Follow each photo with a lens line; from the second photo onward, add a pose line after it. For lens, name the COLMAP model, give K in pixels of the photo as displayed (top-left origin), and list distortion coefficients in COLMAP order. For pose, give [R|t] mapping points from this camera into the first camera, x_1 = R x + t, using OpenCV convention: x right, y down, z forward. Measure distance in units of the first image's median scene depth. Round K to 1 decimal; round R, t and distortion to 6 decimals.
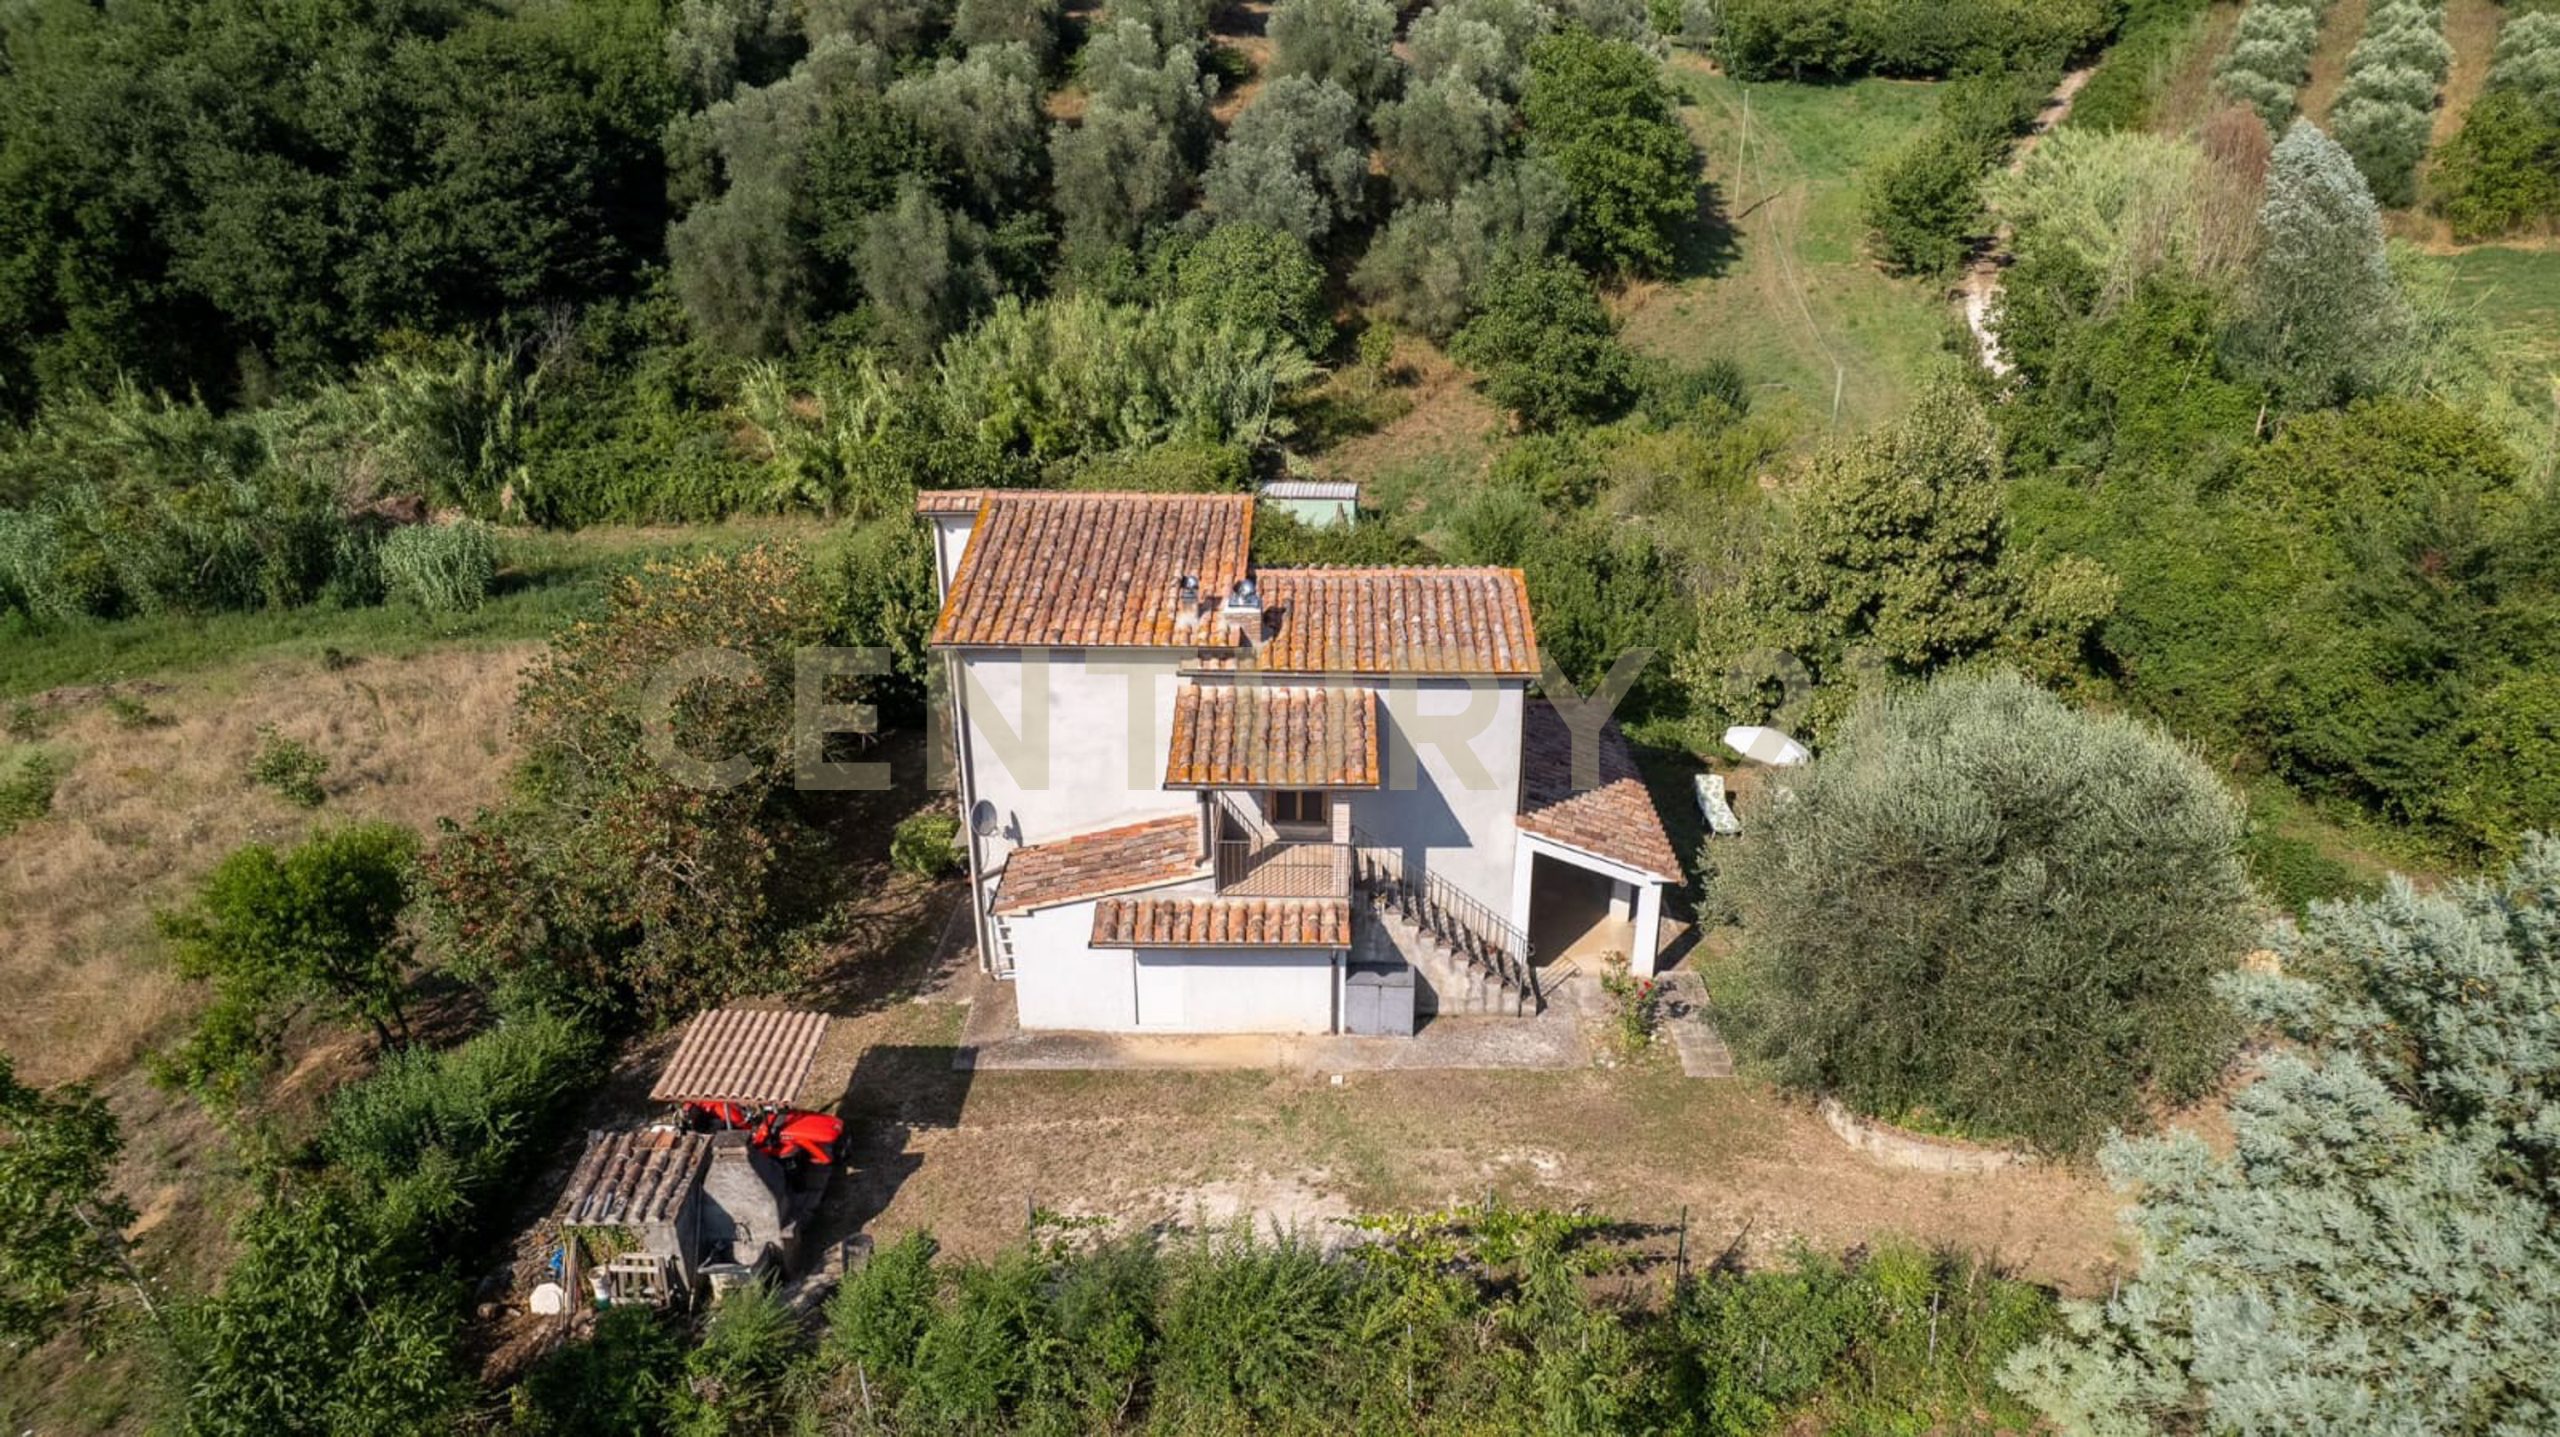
lens RADIAL K [[1658.3, 0, 1273.6], [0, 1658.3, 707.3], [0, 0, 1]] dist [-0.074861, 0.067137]
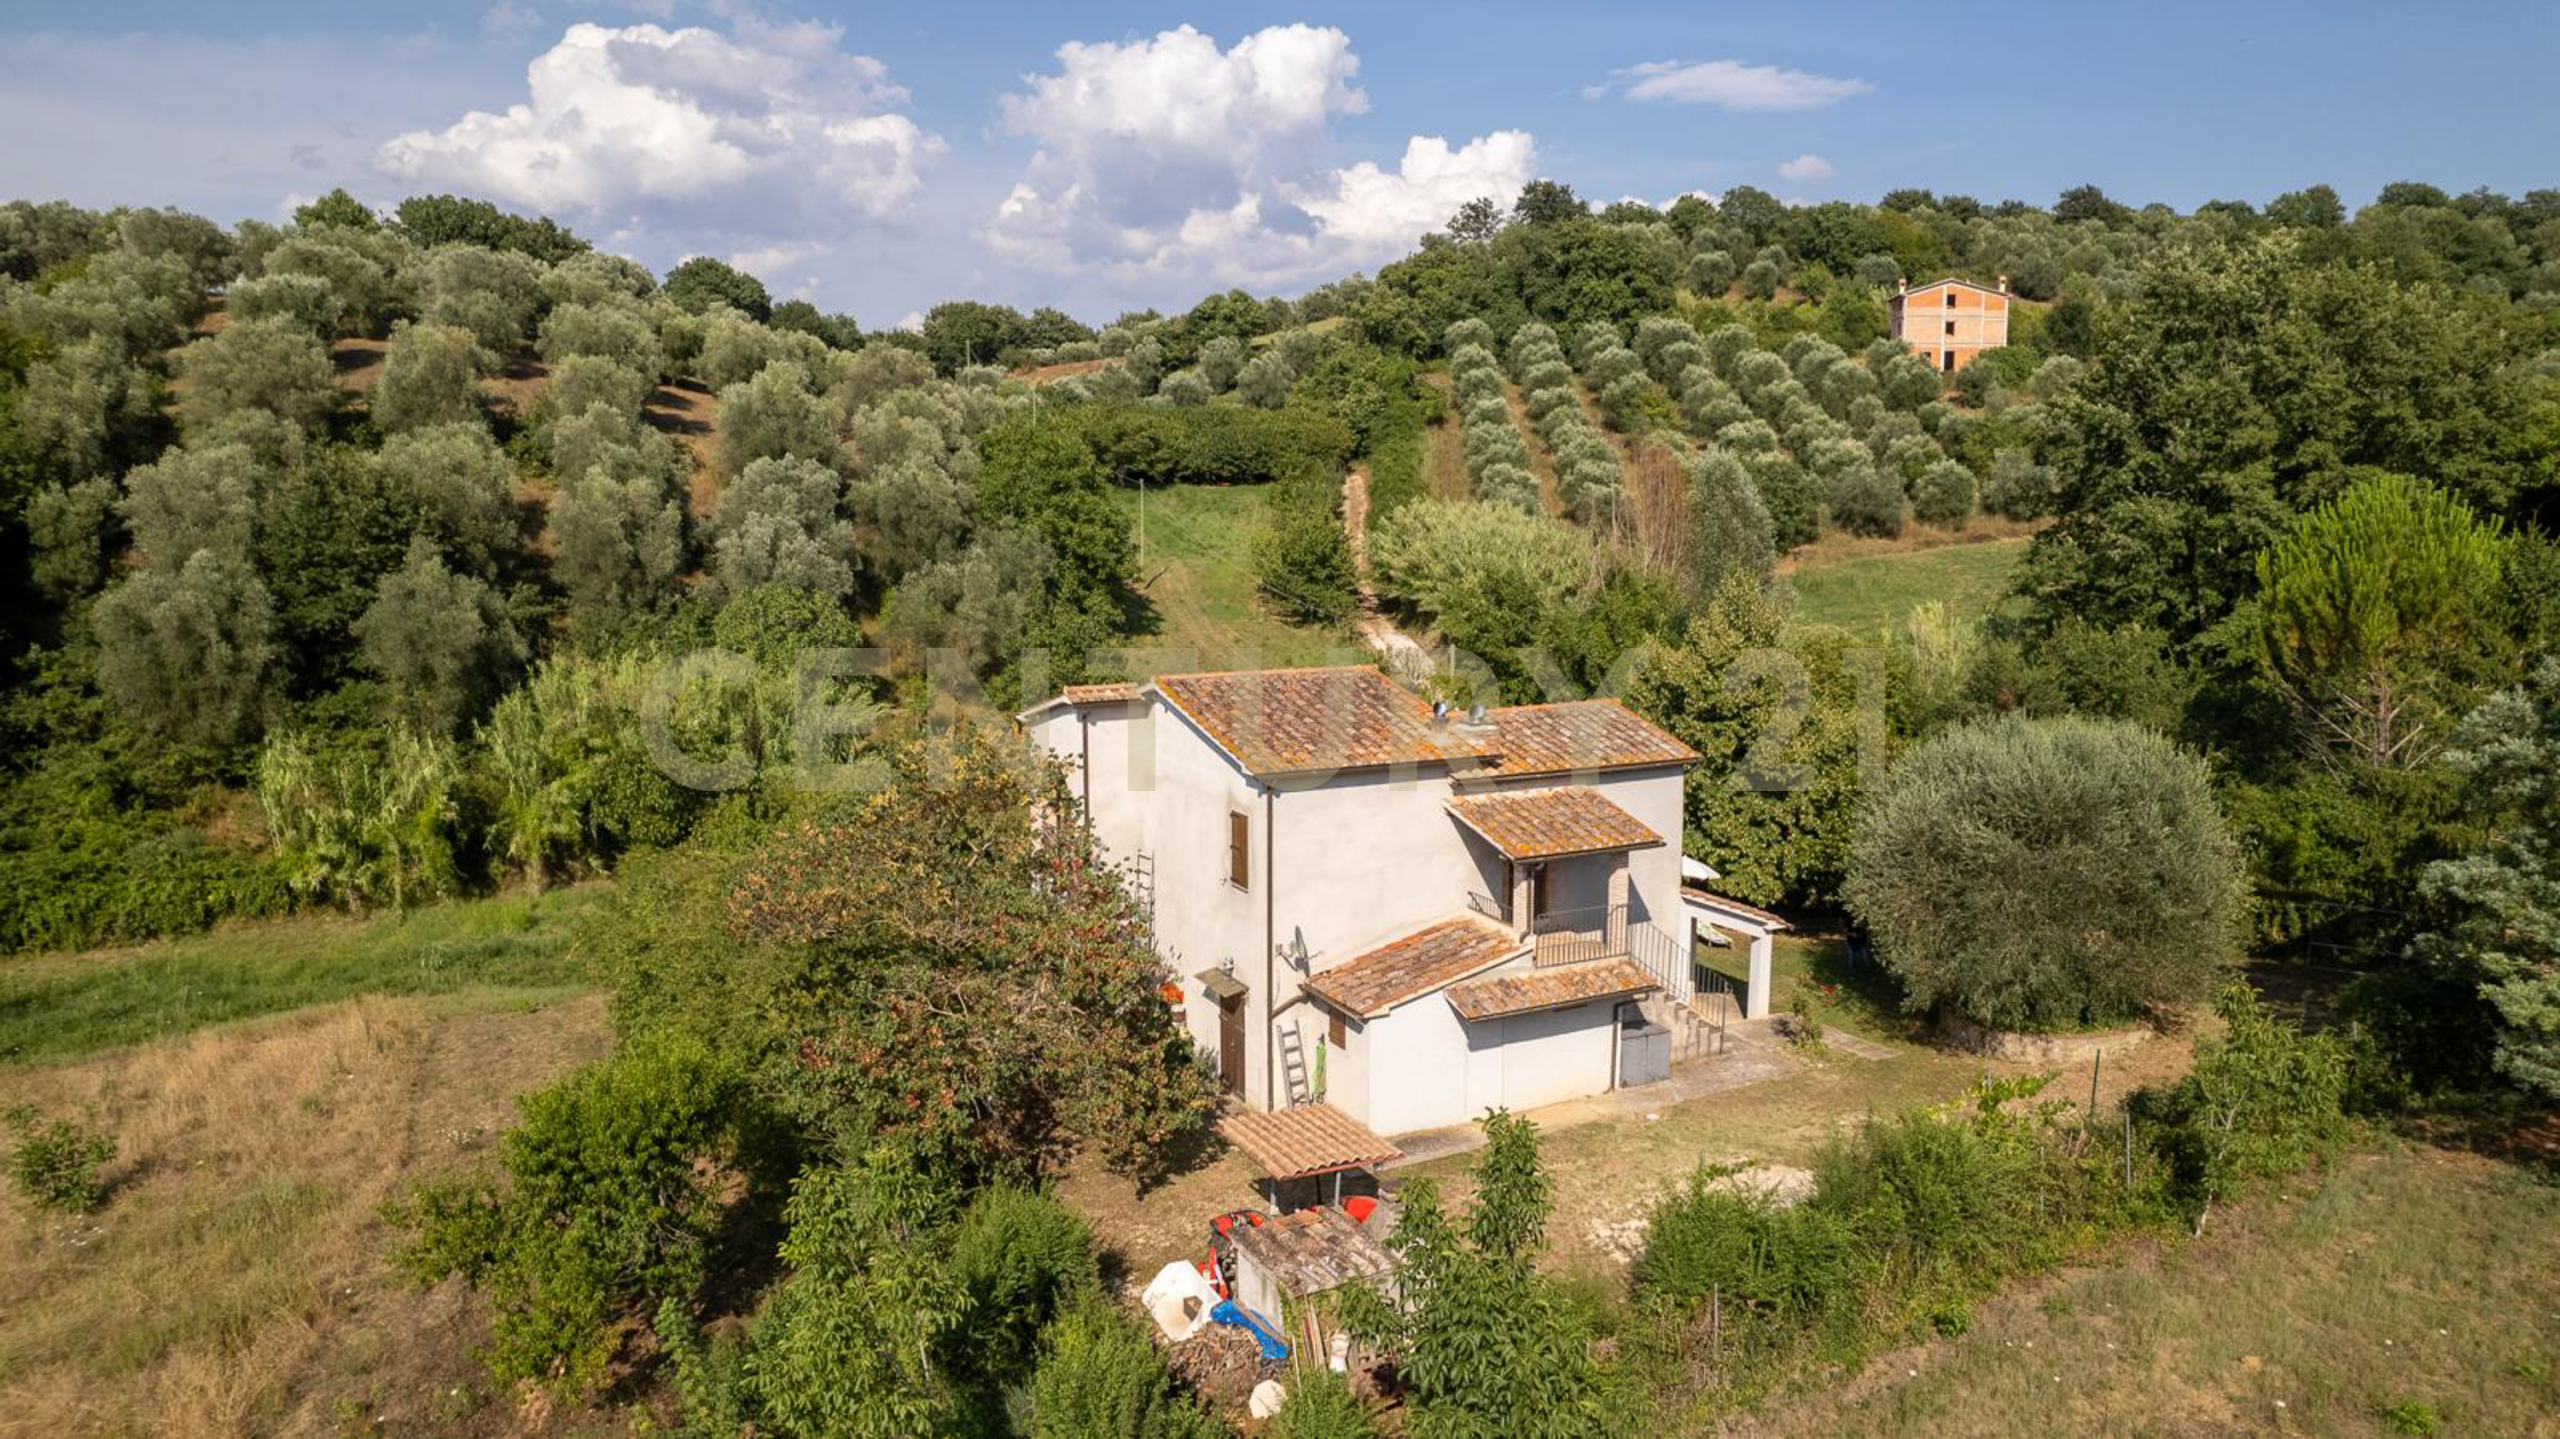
lens RADIAL K [[1641.8, 0, 1284.2], [0, 1641.8, 728.8], [0, 0, 1]] dist [-0.062513, 0.051463]
pose [[0.876568, -0.064654, 0.476915, -0.228366], [0.180537, 0.962747, -0.201308, 0.048930], [-0.446133, 0.262561, 0.855586, 0.028142]]
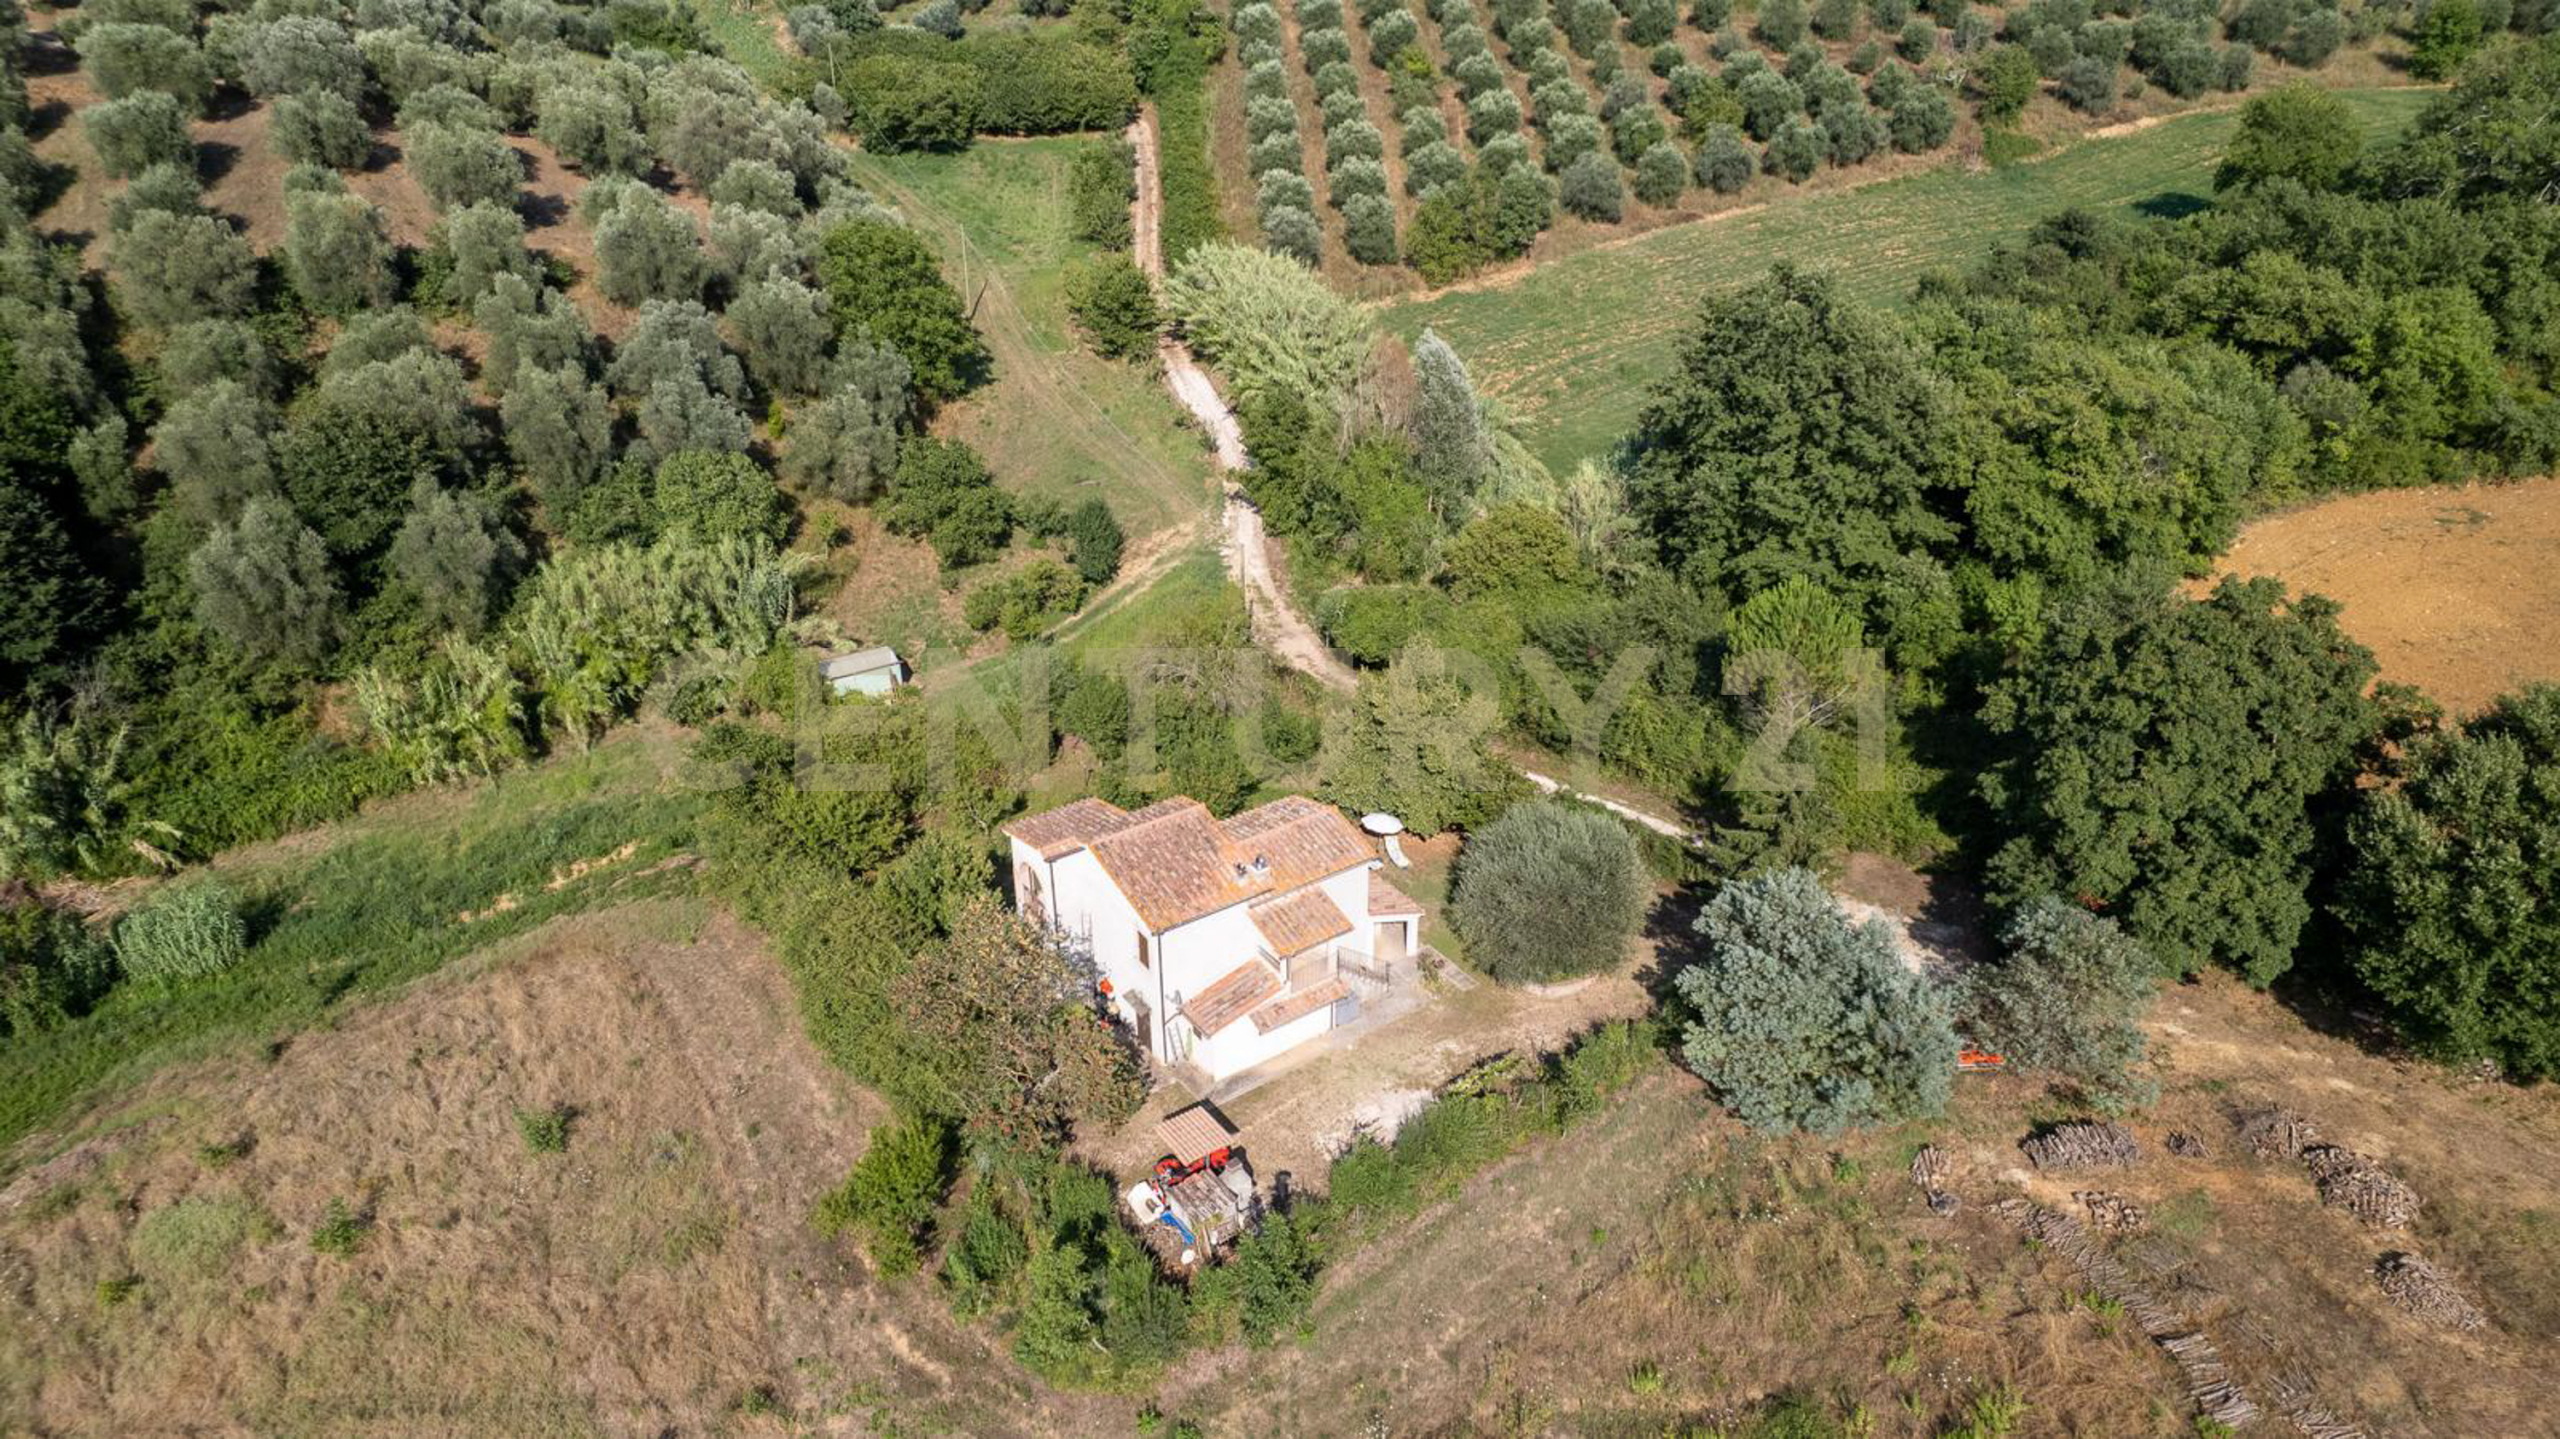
lens RADIAL K [[1641.8, 0, 1284.2], [0, 1641.8, 728.8], [0, 0, 1]] dist [-0.062513, 0.051463]
pose [[0.806372, -0.287635, 0.516750, -0.361568], [0.229041, 0.957459, 0.175534, -0.207216], [-0.545257, -0.023189, 0.837948, -0.288487]]
